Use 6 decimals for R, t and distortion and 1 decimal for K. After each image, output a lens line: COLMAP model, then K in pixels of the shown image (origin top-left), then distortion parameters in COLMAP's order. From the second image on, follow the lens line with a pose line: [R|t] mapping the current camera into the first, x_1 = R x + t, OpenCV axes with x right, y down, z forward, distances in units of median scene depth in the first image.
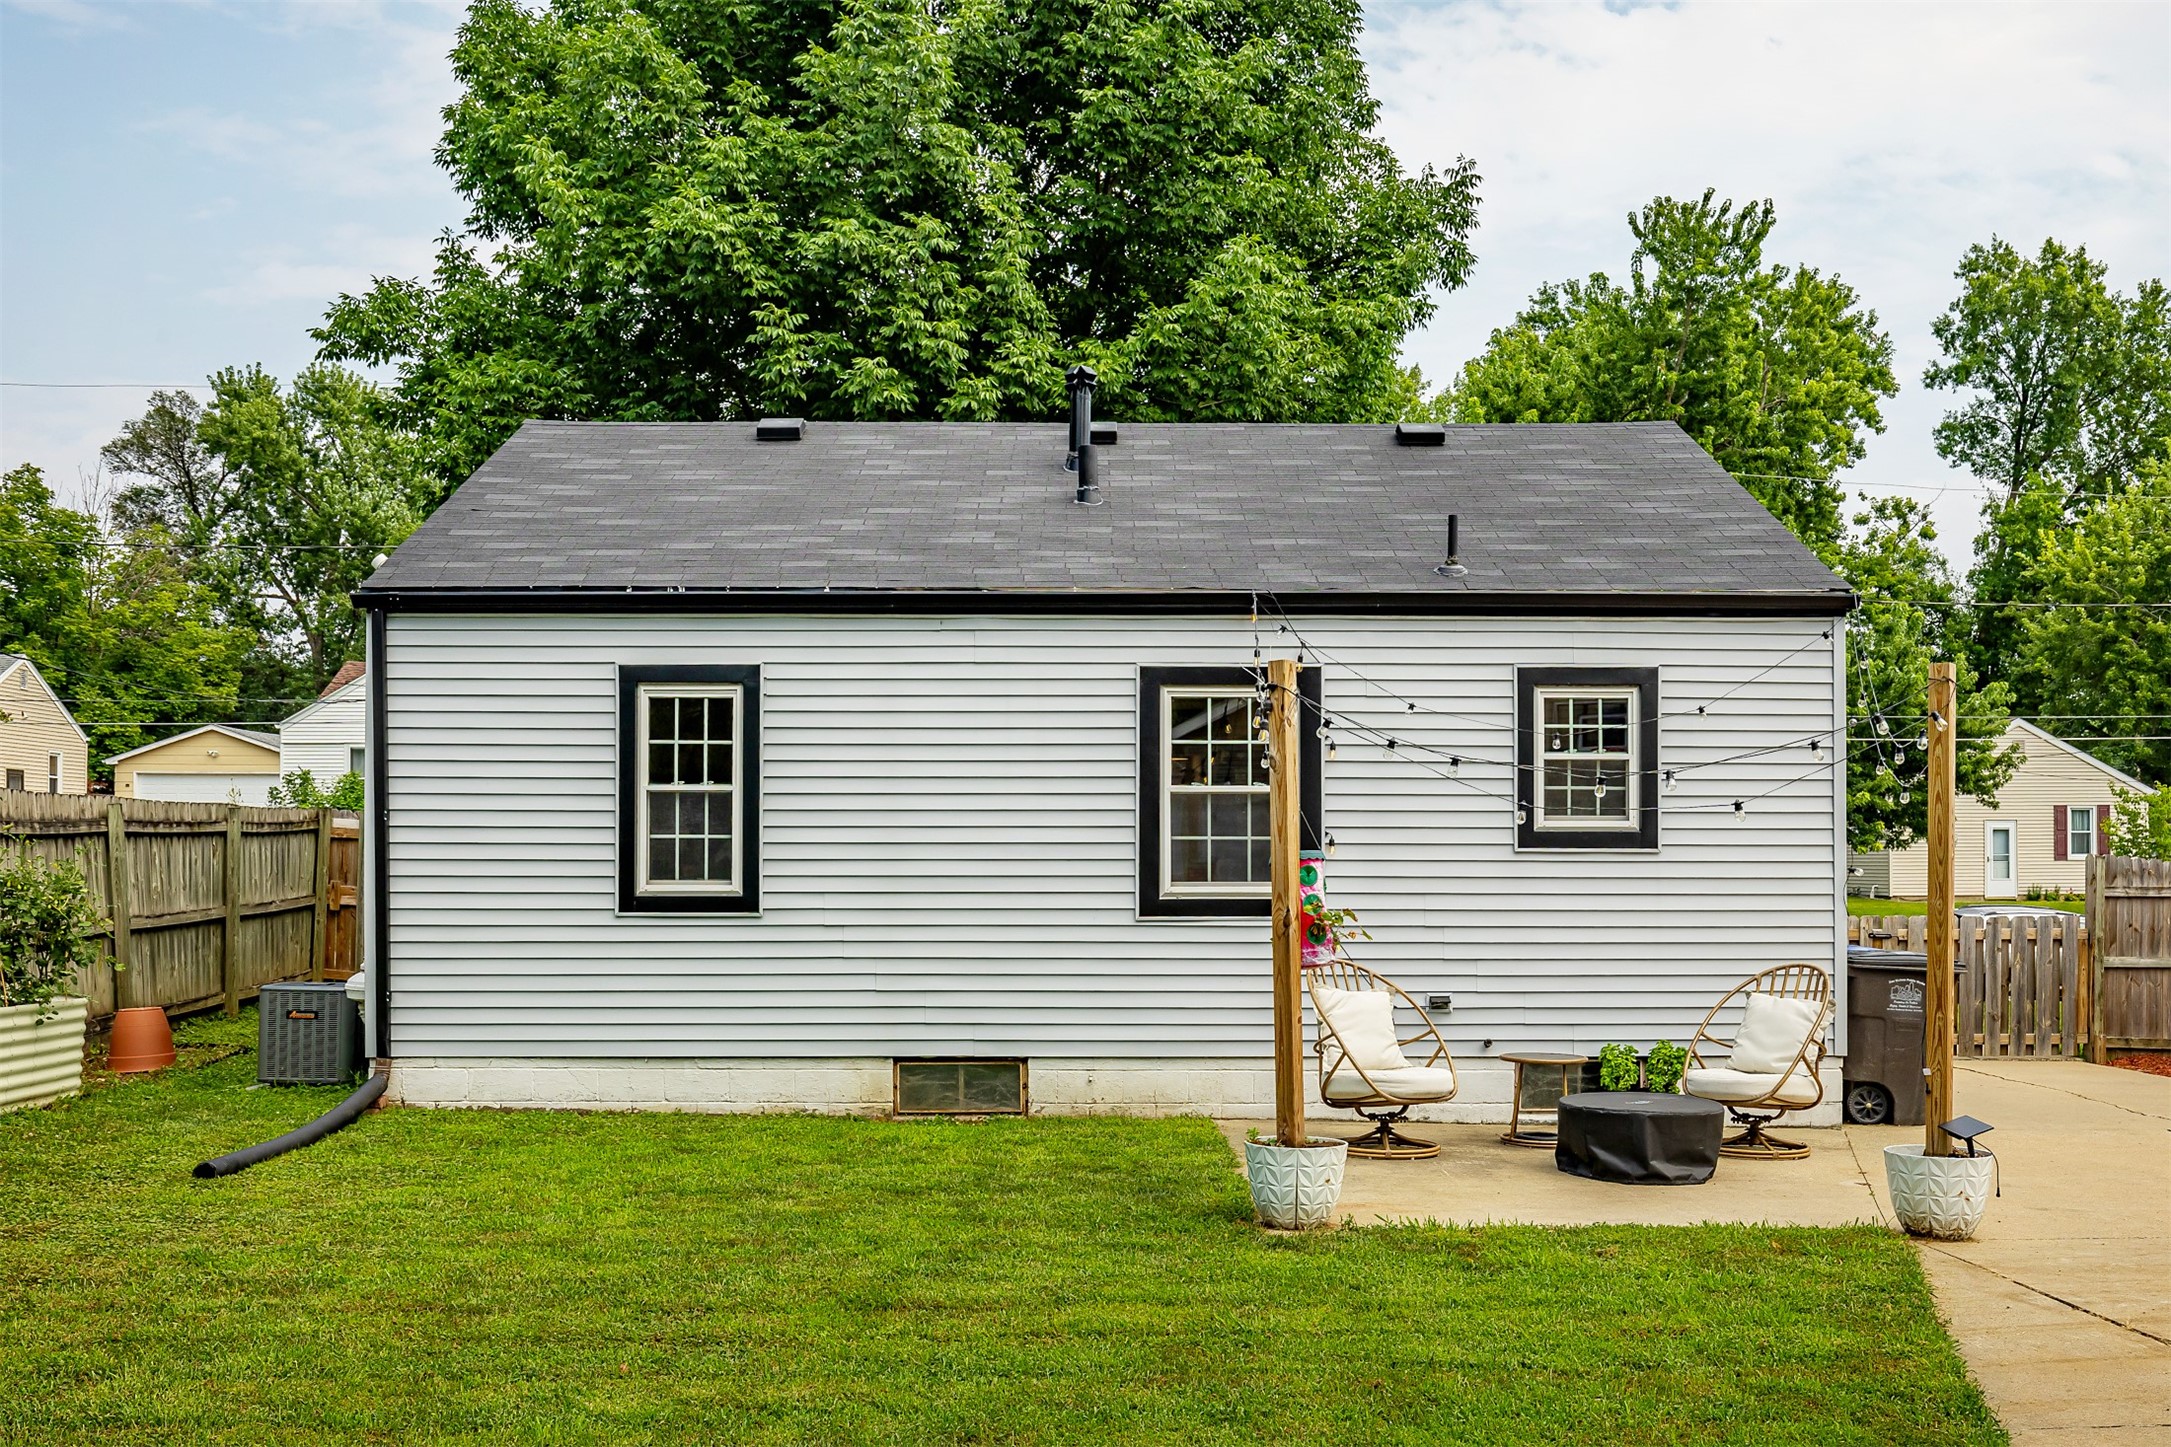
lens RADIAL K [[1956.2, 0, 1086.2], [0, 1956.2, 747.1], [0, 0, 1]] dist [-0.036309, -0.016951]
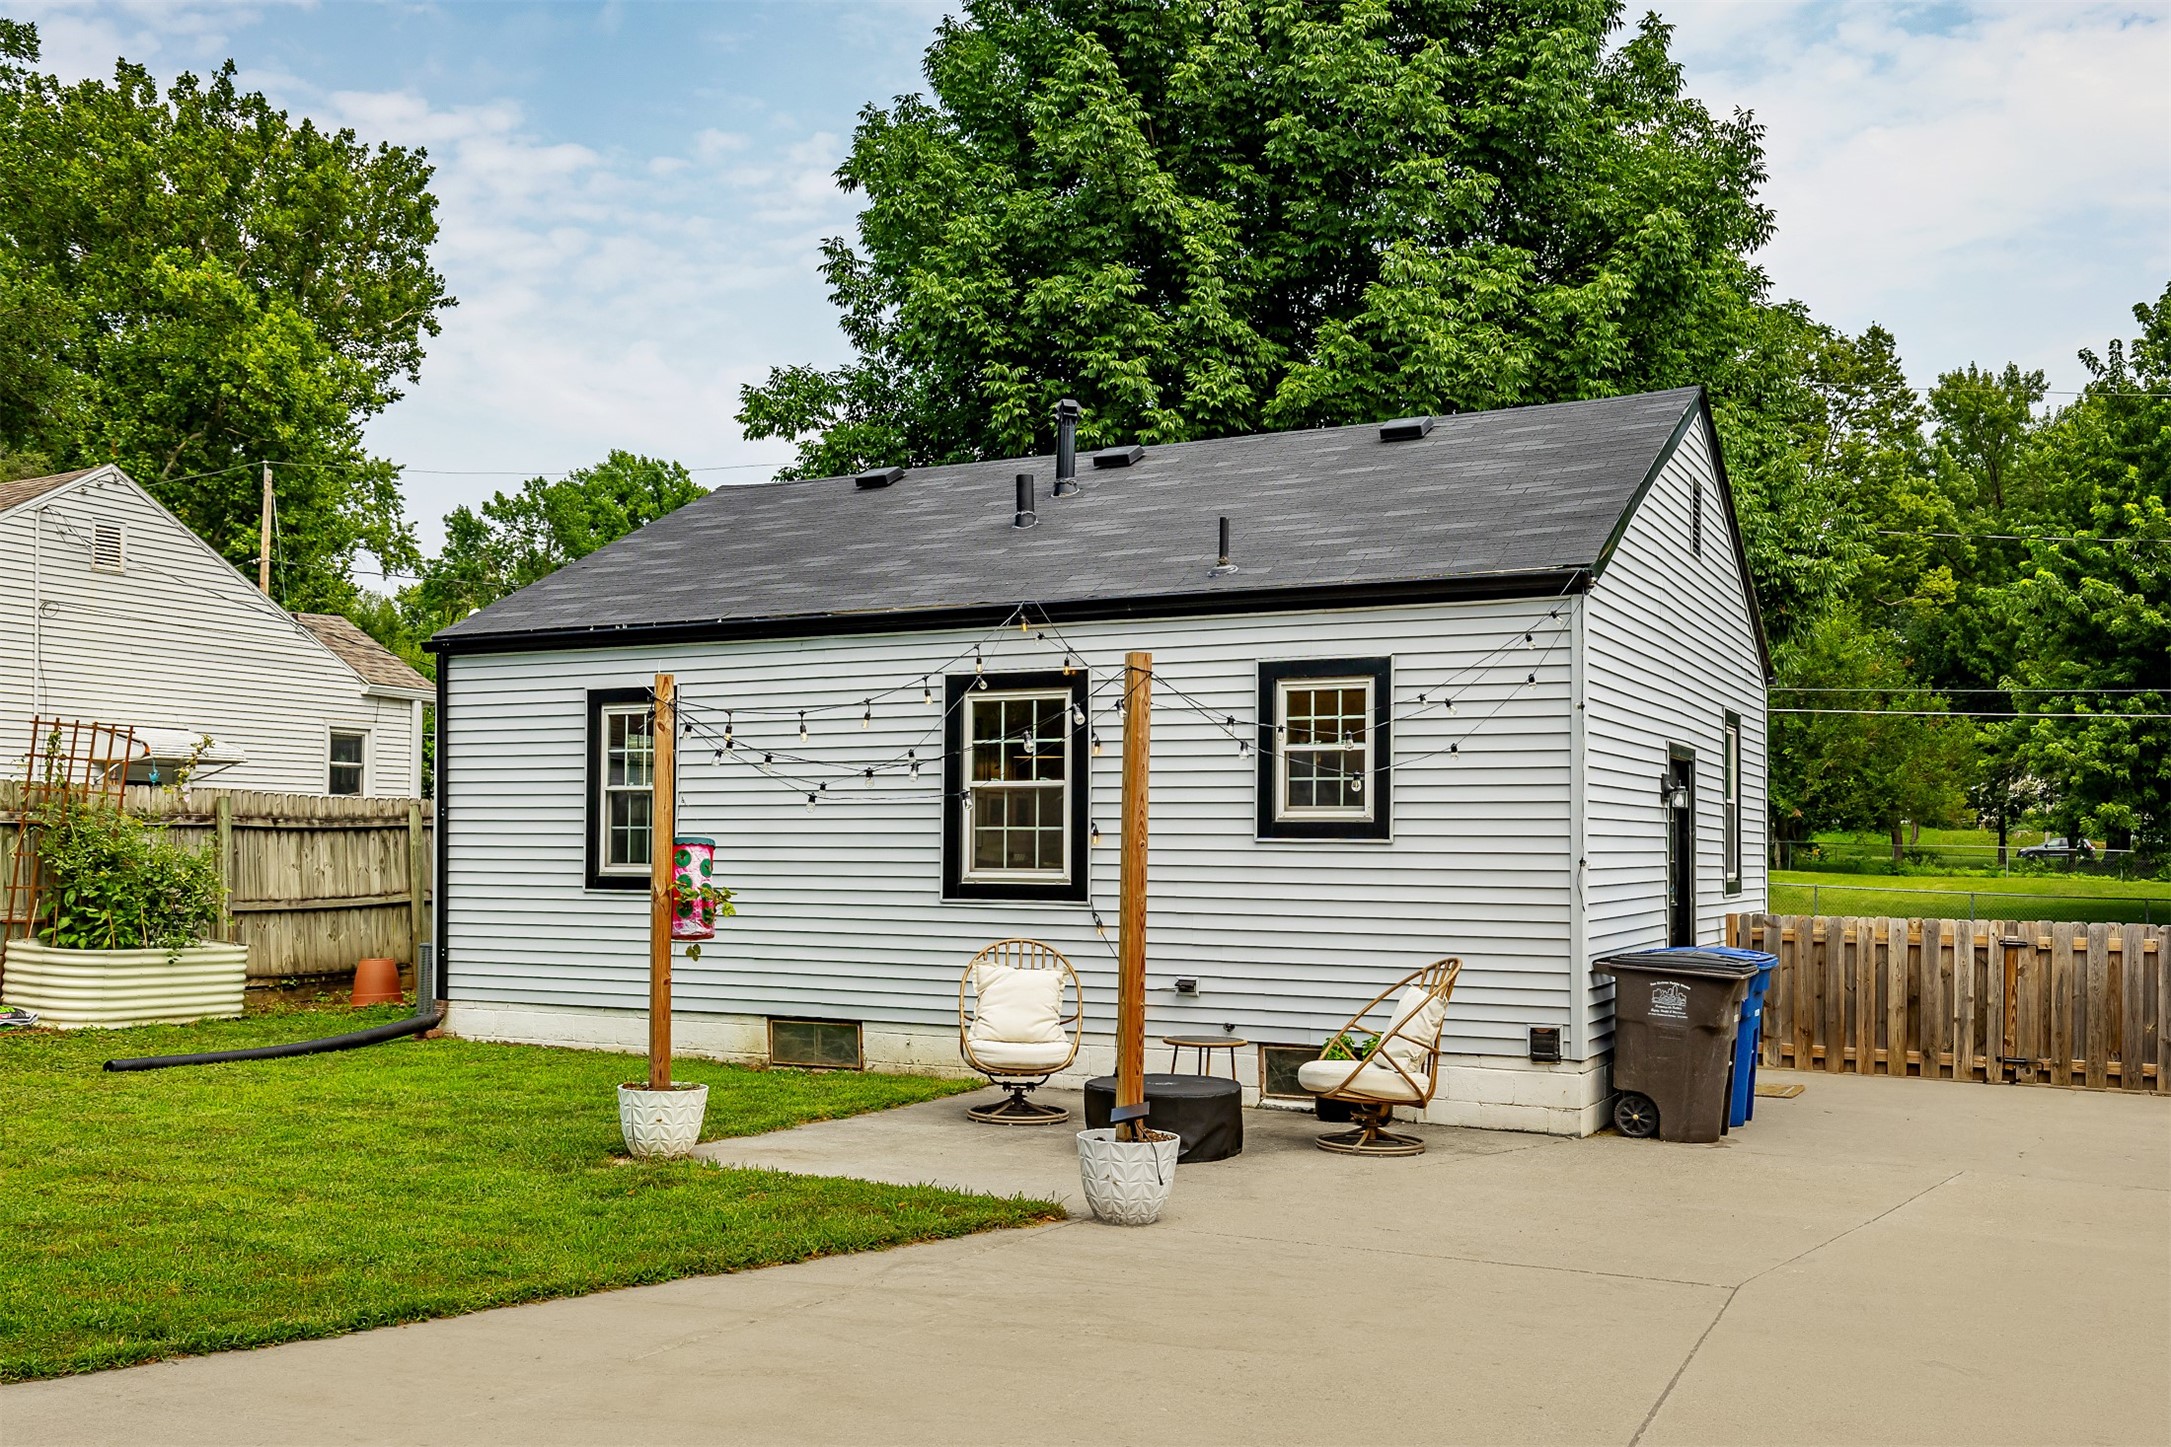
lens RADIAL K [[1956.2, 0, 1093.3], [0, 1956.2, 706.0], [0, 0, 1]] dist [-0.036309, -0.016951]
pose [[0.881890, -0.030498, -0.470468, 0.627311], [0.018712, 0.999383, -0.029710, 0.011166], [0.471084, 0.017398, 0.881917, 0.052993]]
